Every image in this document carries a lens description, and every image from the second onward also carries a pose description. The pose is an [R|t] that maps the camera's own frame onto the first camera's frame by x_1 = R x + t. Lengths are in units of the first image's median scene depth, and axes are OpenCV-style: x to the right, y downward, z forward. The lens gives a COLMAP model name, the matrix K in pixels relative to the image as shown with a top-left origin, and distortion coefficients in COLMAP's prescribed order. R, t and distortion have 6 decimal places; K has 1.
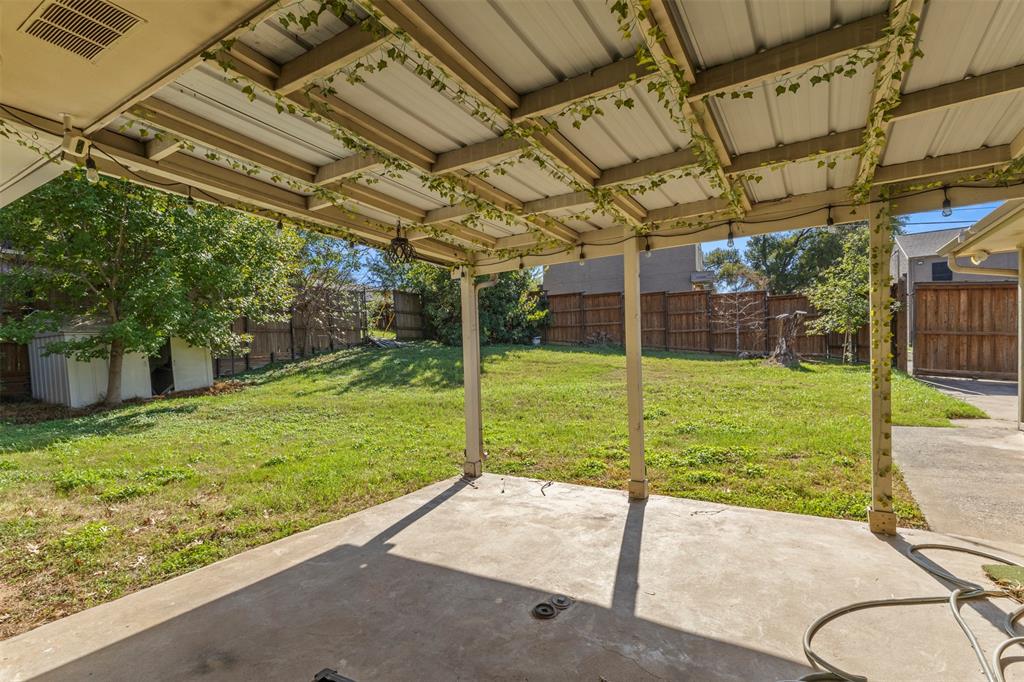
lens RADIAL K [[495.2, 0, 512.0], [0, 495.2, 341.0], [0, 0, 1]] dist [0.001190, 0.000167]
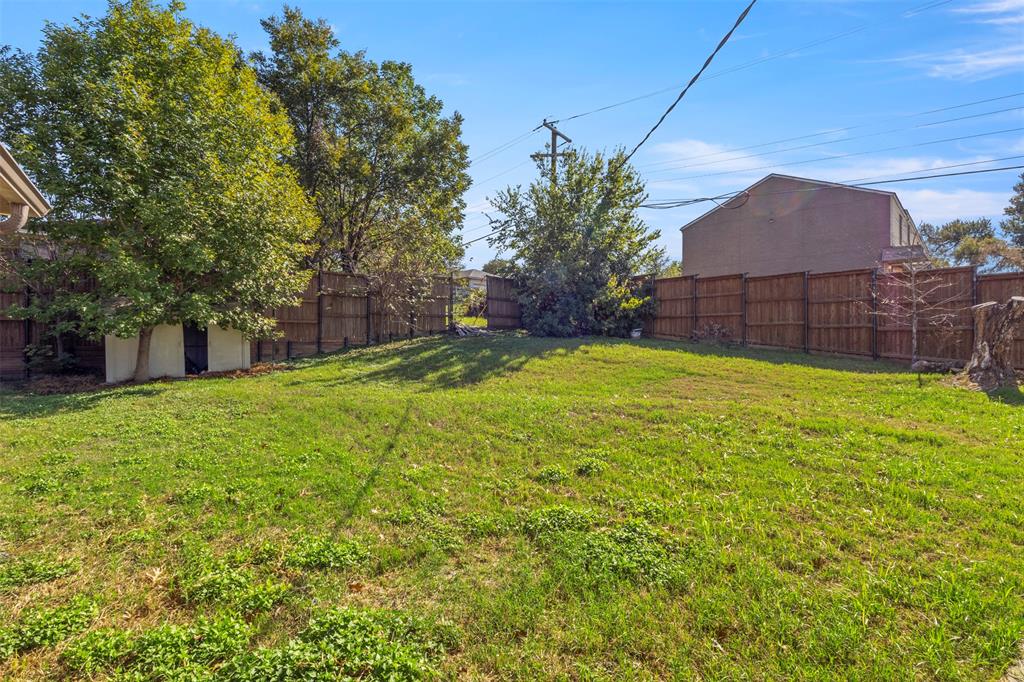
lens RADIAL K [[471.4, 0, 512.0], [0, 471.4, 341.0], [0, 0, 1]] dist [0.001481, 0.000284]
pose [[0.928963, 0.036719, -0.368347, 0.165627], [-0.027540, 0.999166, 0.030147, -0.006380], [0.369147, -0.017862, 0.929199, 0.188041]]
